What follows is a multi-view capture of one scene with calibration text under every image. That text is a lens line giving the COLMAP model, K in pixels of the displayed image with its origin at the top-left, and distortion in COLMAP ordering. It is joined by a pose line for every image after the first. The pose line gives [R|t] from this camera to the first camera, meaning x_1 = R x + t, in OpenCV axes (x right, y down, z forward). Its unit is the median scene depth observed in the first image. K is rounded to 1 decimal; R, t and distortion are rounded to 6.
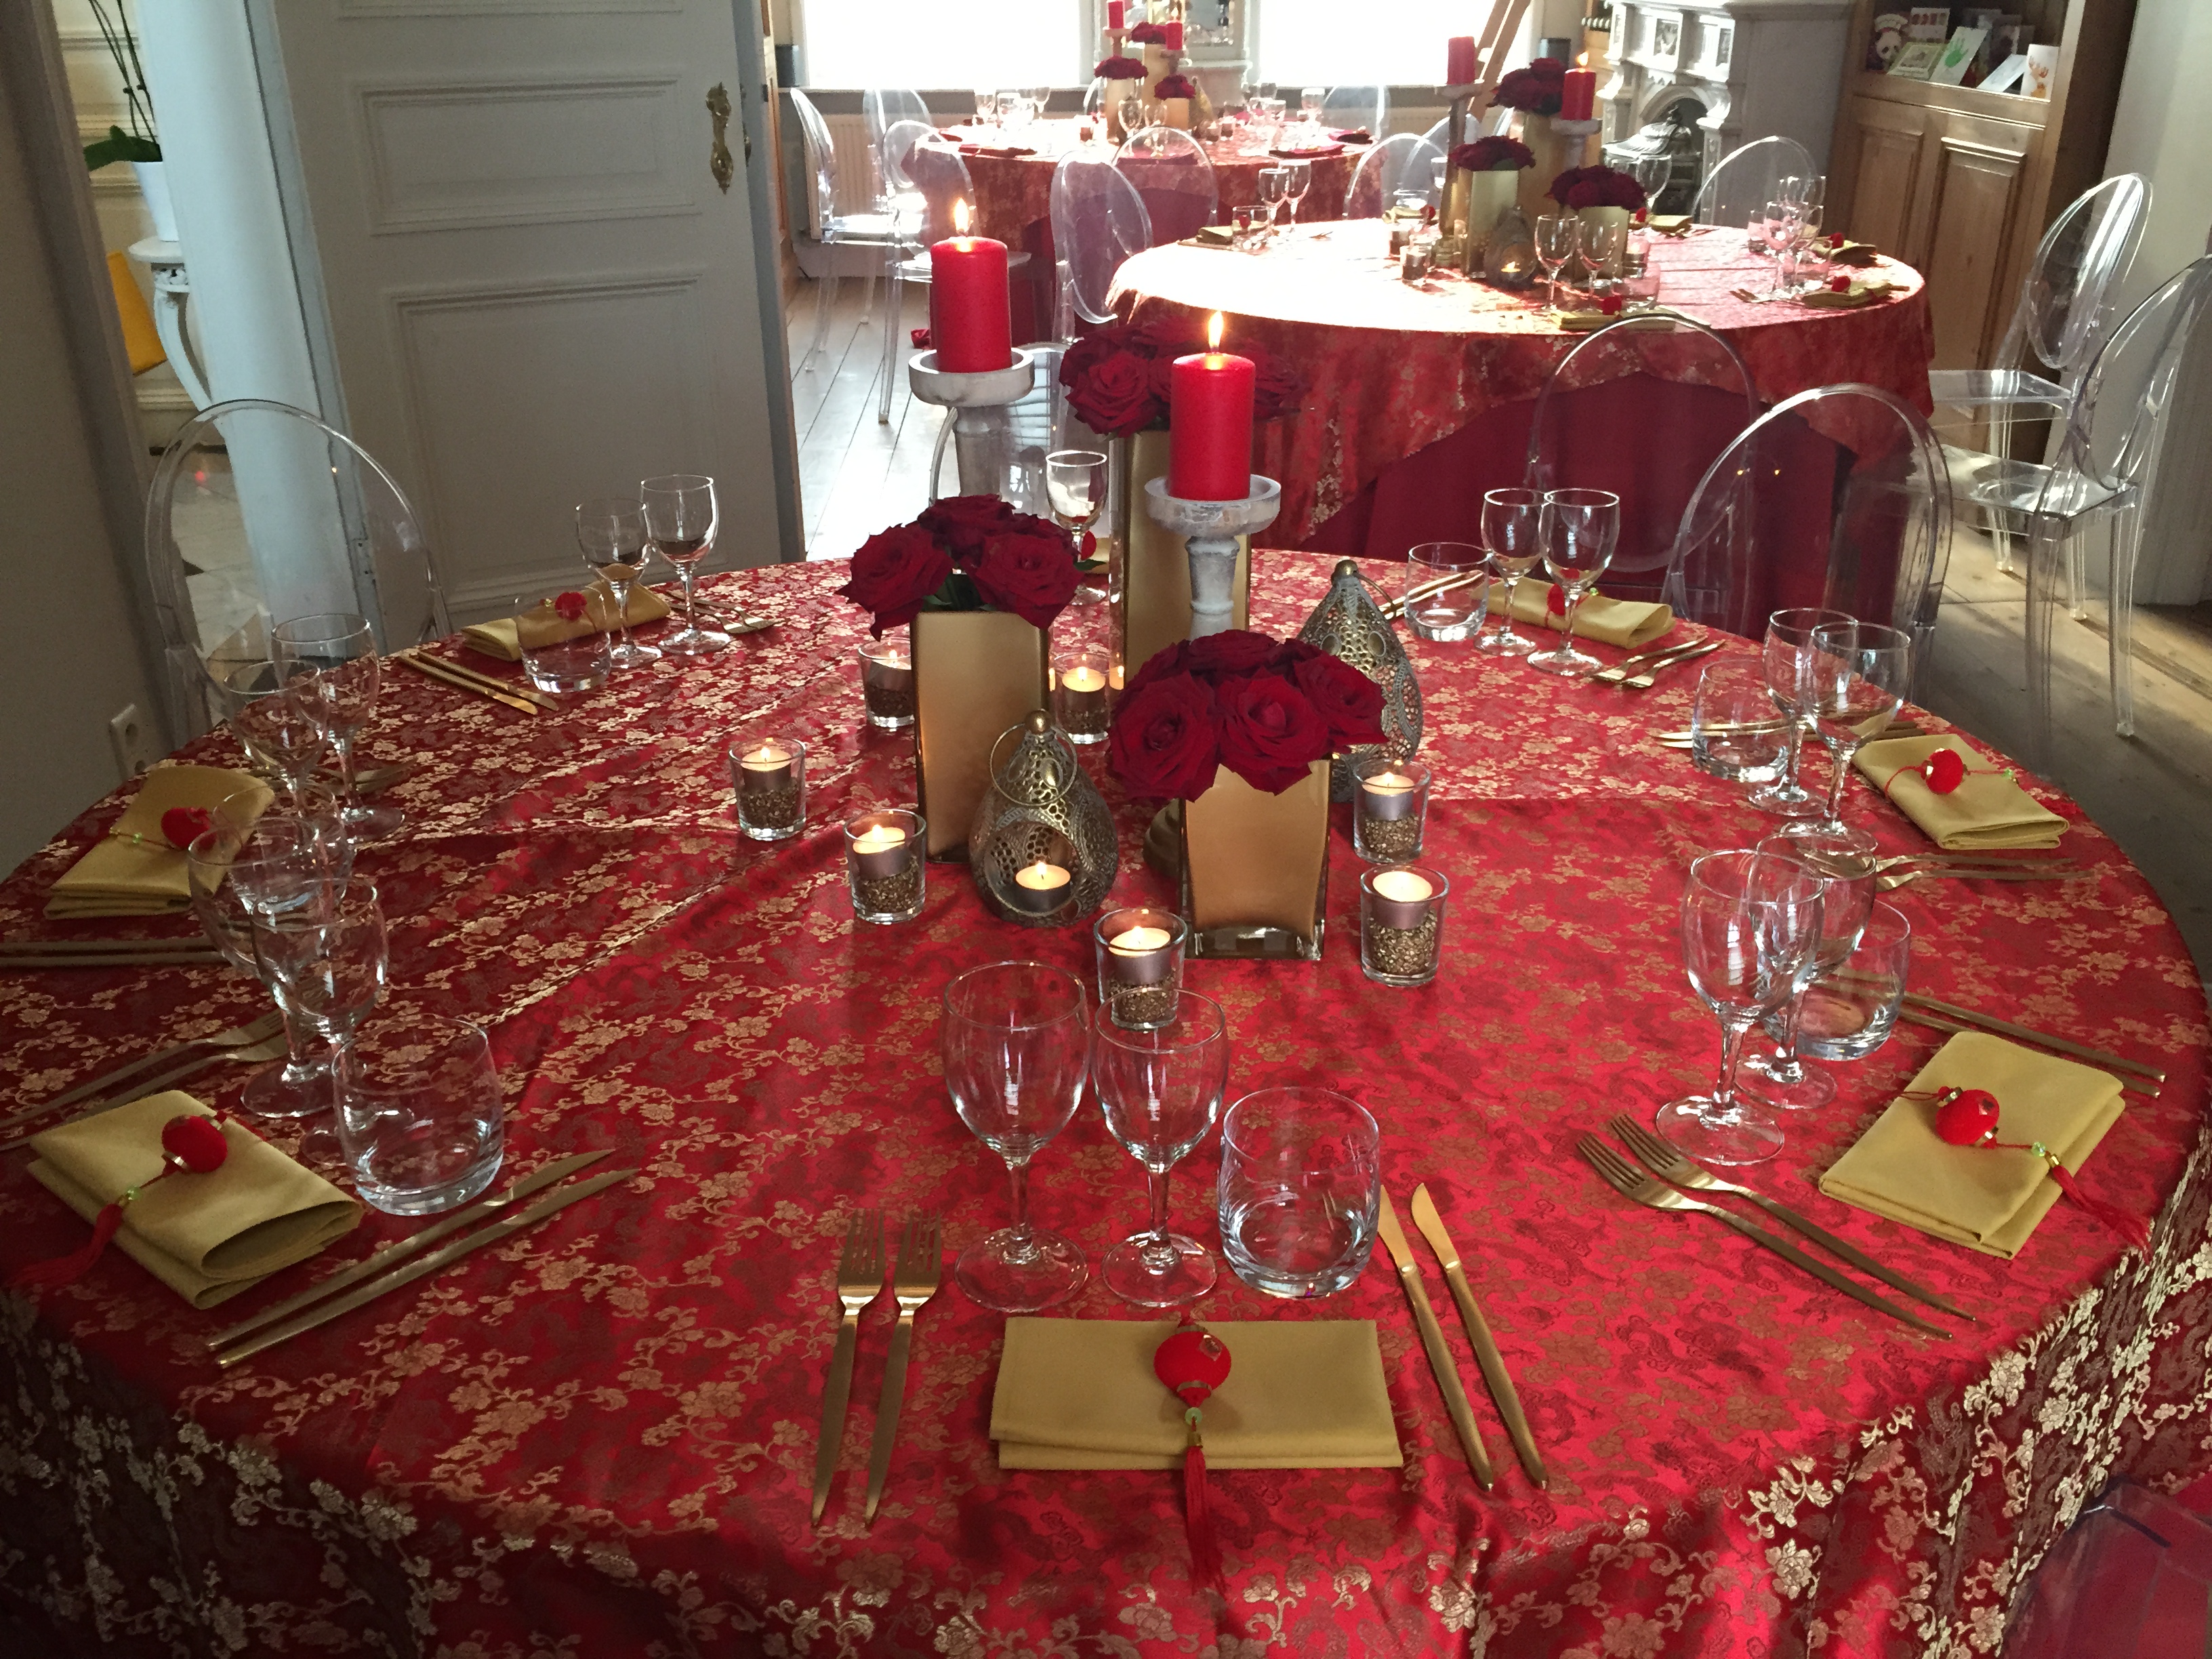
lens RADIAL K [[1903.4, 0, 1110.5], [0, 1903.4, 830.2], [0, 0, 1]] dist [0.098928, -0.133911]
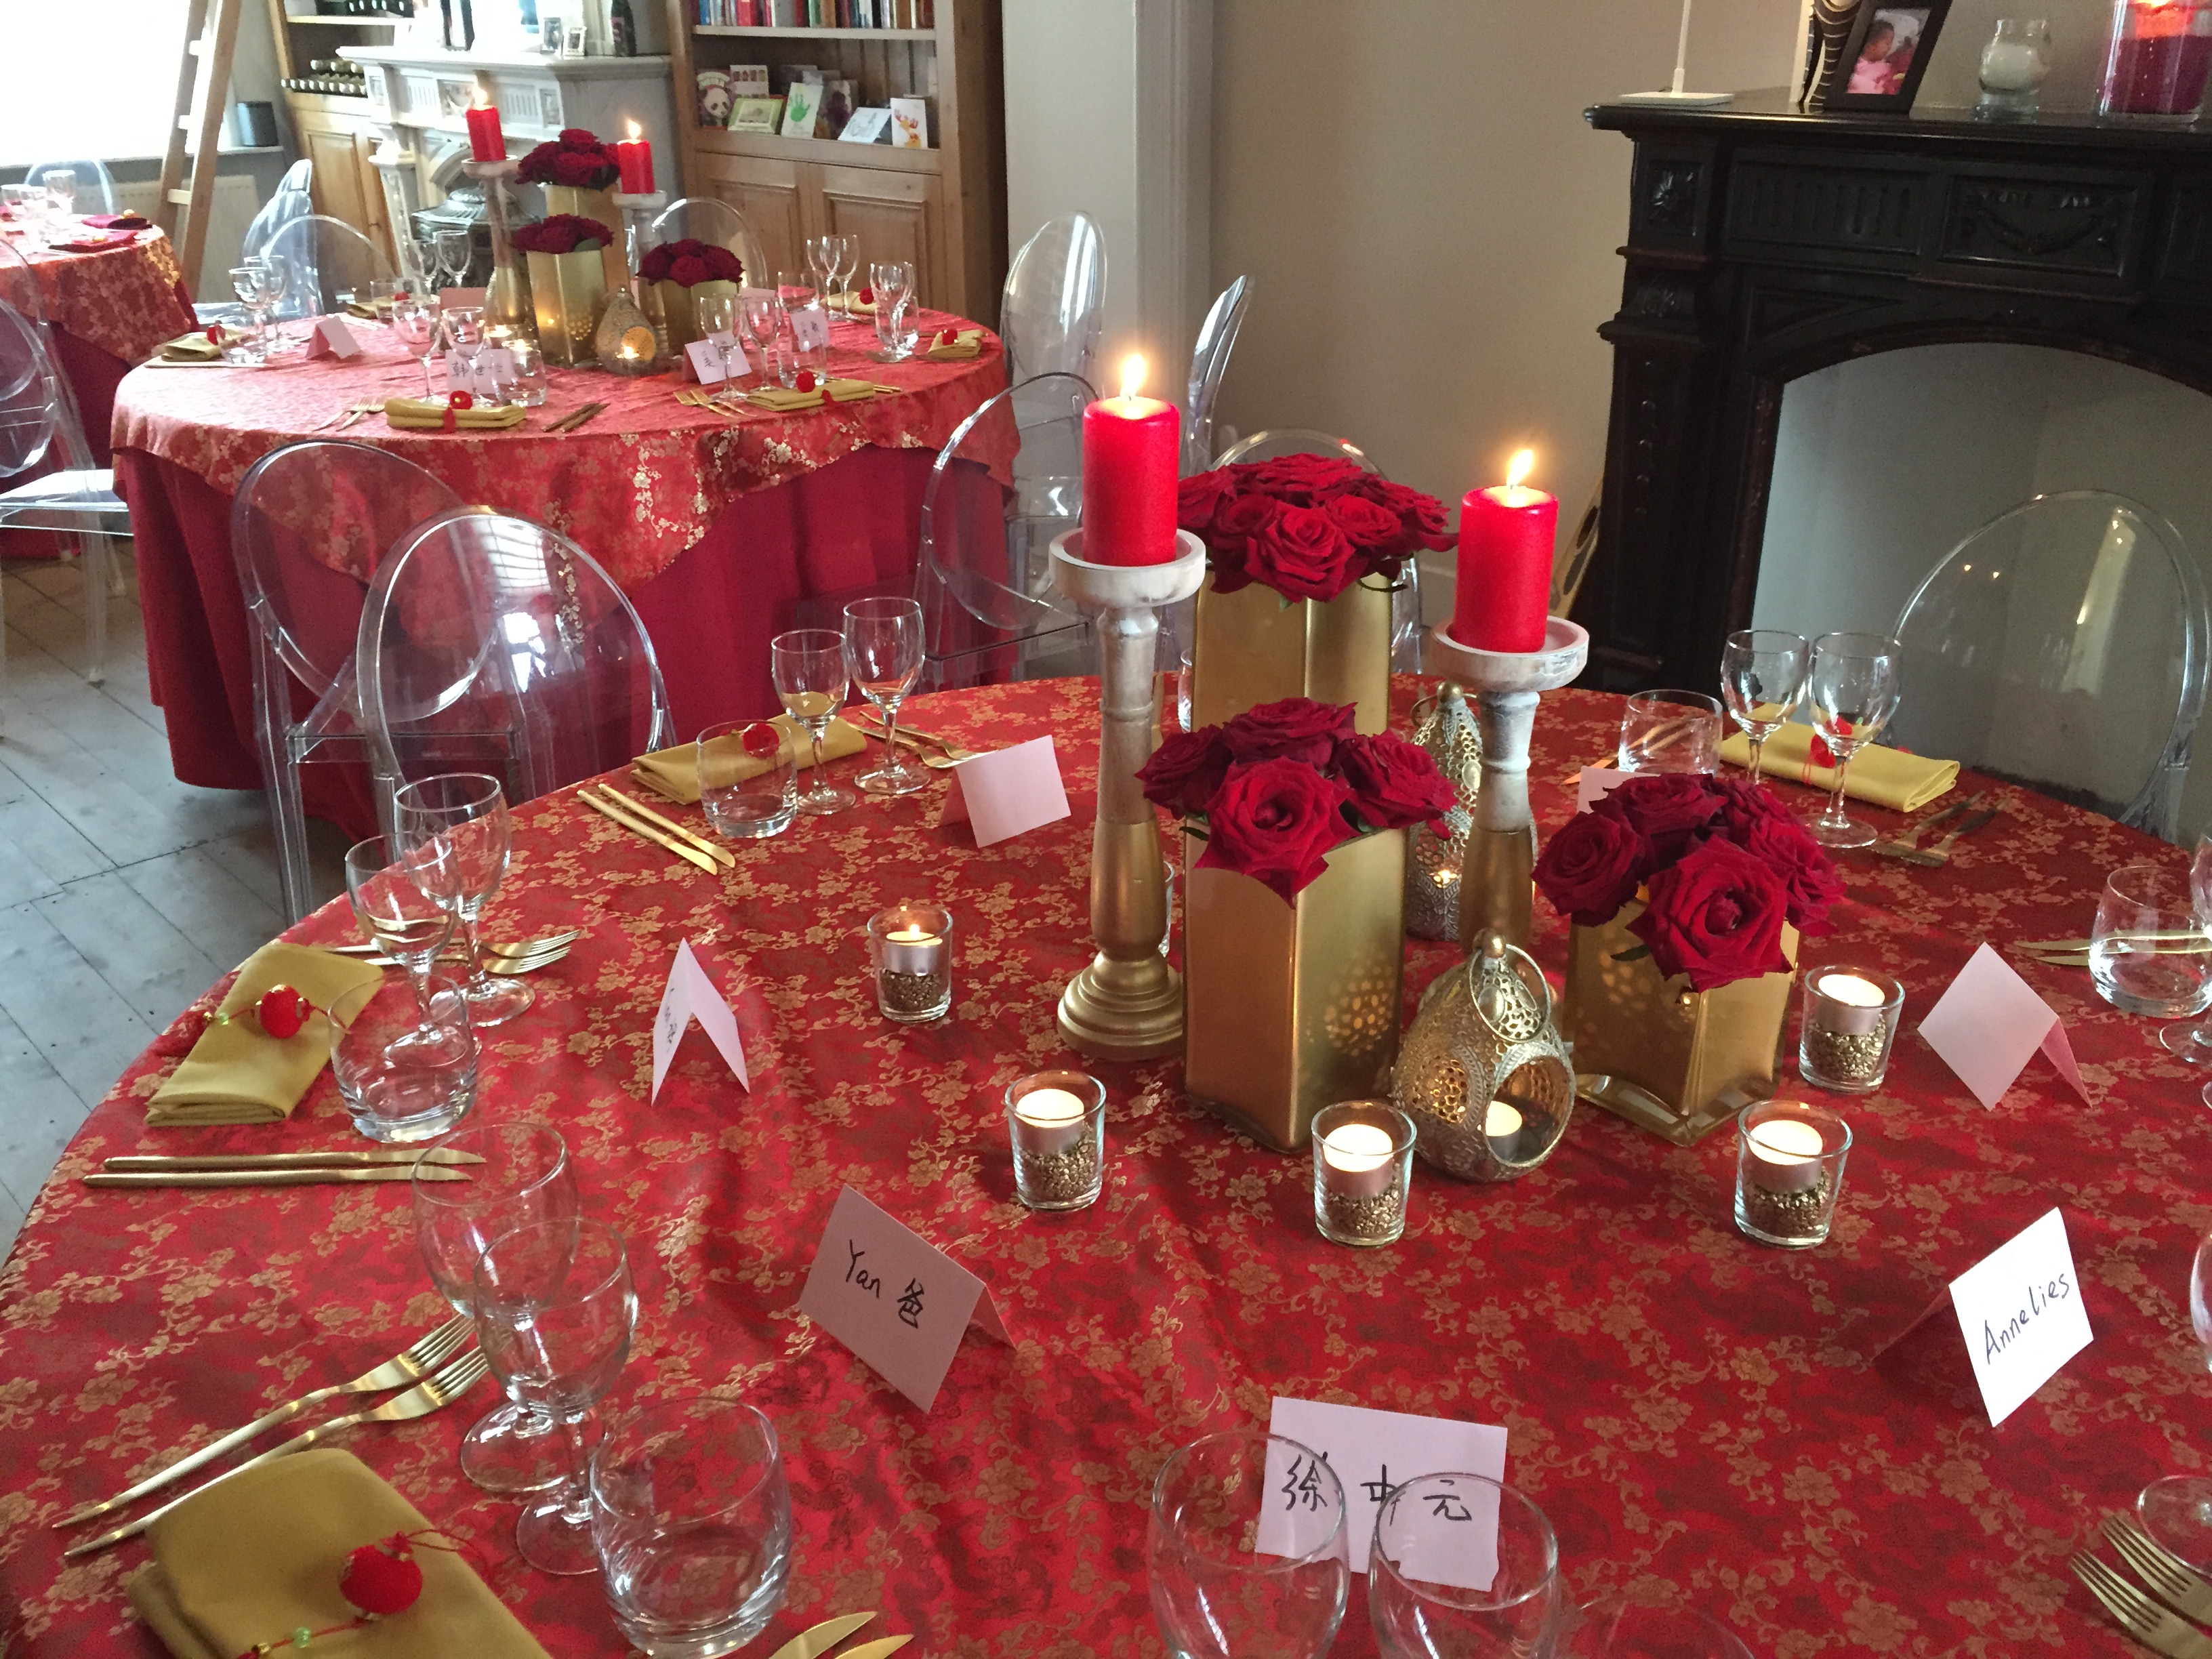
lens RADIAL K [[1903.4, 0, 1117.1], [0, 1903.4, 831.9], [0, 0, 1]] dist [0.098928, -0.133911]
pose [[0.754204, -0.264862, 0.600853, -0.156708], [0.278247, 0.957738, 0.072919, -0.051281], [-0.594773, 0.112189, 0.796027, 0.105397]]
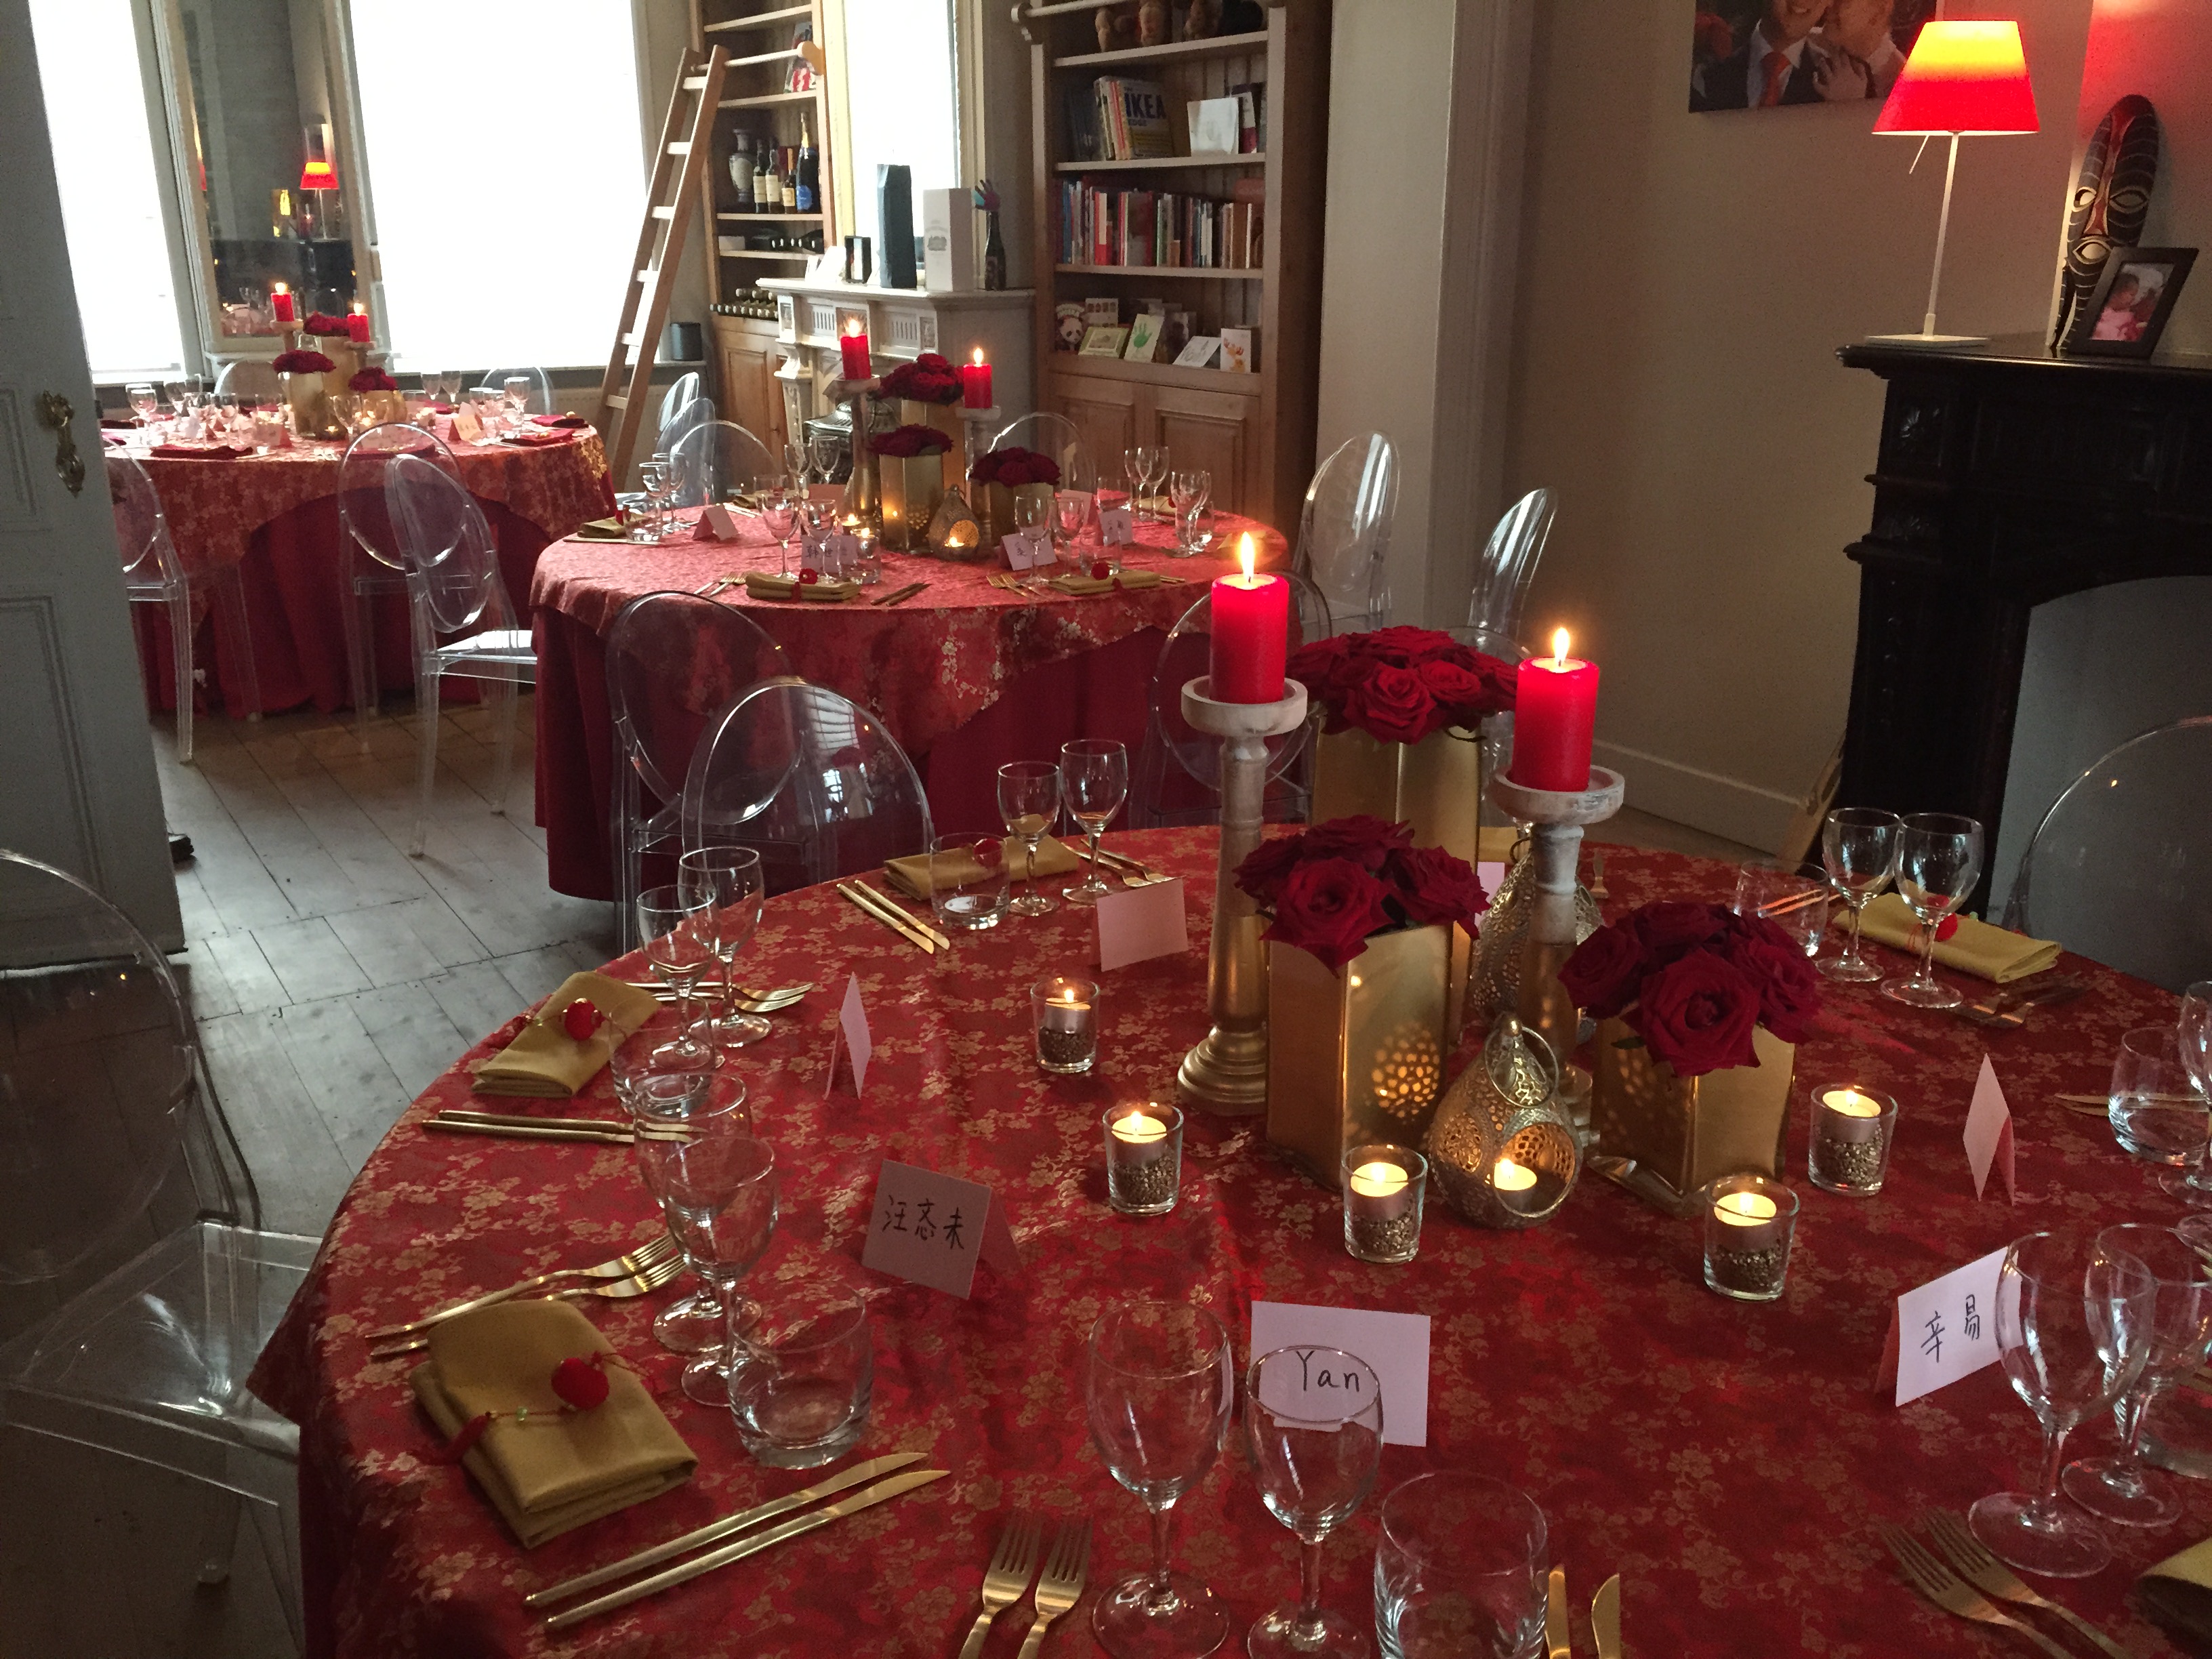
lens RADIAL K [[1903.4, 0, 1116.8], [0, 1903.4, 820.7], [0, 0, 1]] dist [0.098928, -0.133911]
pose [[0.863425, -0.147888, 0.482313, -0.165835], [0.209223, 0.974941, -0.075607, -0.031572], [-0.459045, 0.166192, 0.872730, 0.049286]]
